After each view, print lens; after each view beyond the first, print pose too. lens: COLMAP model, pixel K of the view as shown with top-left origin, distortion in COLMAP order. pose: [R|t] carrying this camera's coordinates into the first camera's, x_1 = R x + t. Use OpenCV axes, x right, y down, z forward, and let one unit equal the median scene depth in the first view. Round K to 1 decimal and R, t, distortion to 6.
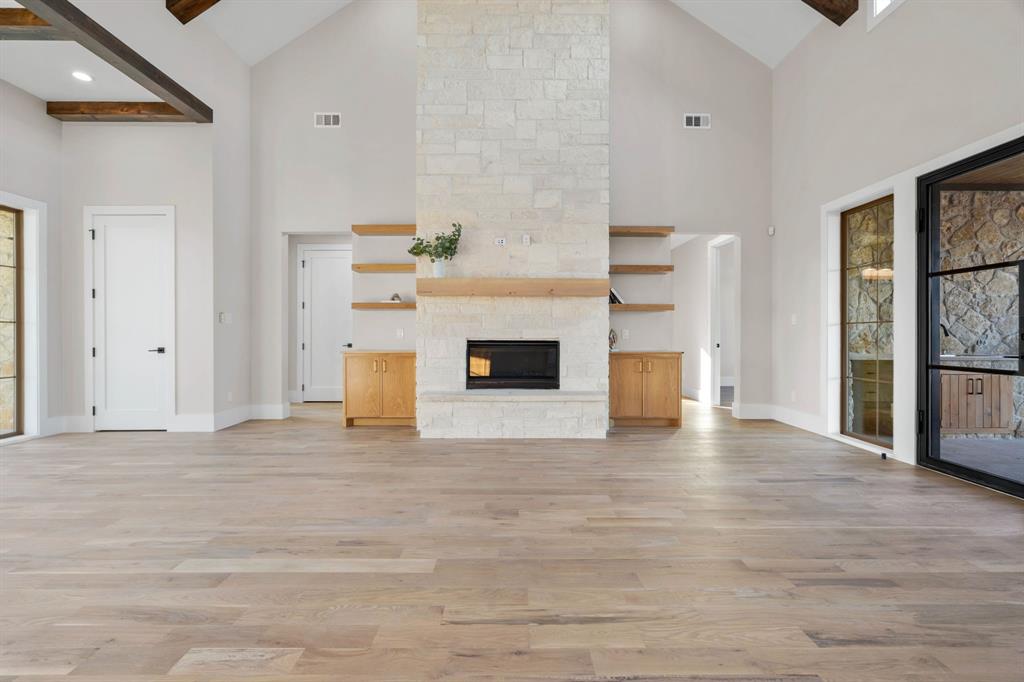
lens RADIAL K [[465.1, 0, 511.8], [0, 465.1, 336.6], [0, 0, 1]] dist [0.000188, -0.000419]
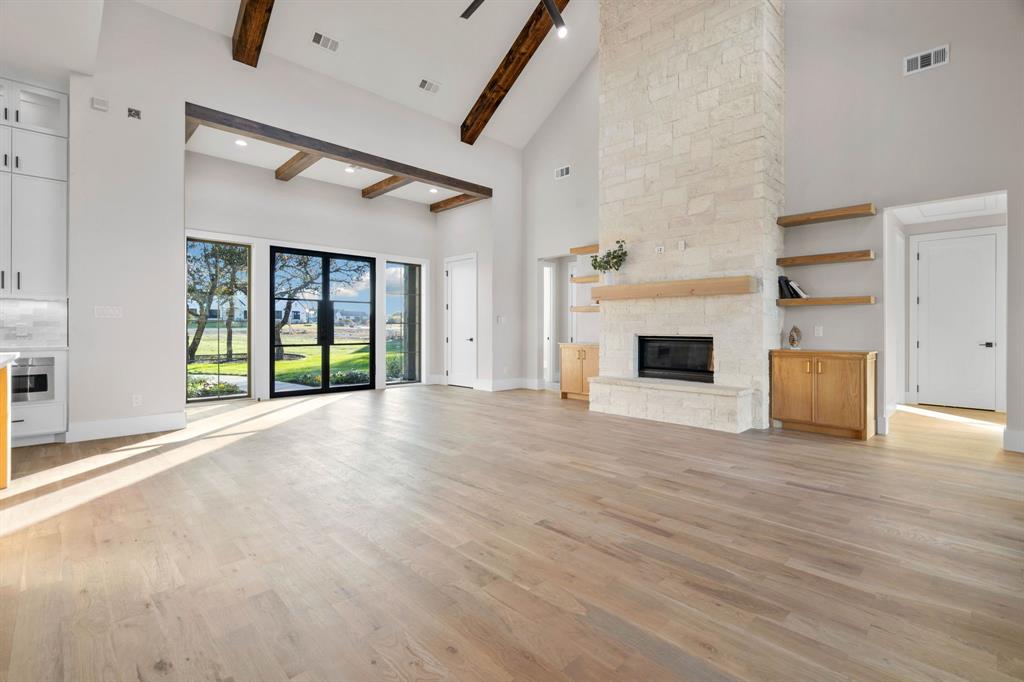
lens RADIAL K [[465.1, 0, 512.5], [0, 465.1, 335.7], [0, 0, 1]] dist [0.000188, -0.000419]
pose [[0.696301, 0.010797, -0.717669, 0.548242], [-0.006478, 0.999941, 0.008759, -0.000570], [0.717721, -0.001450, 0.696330, -0.056176]]
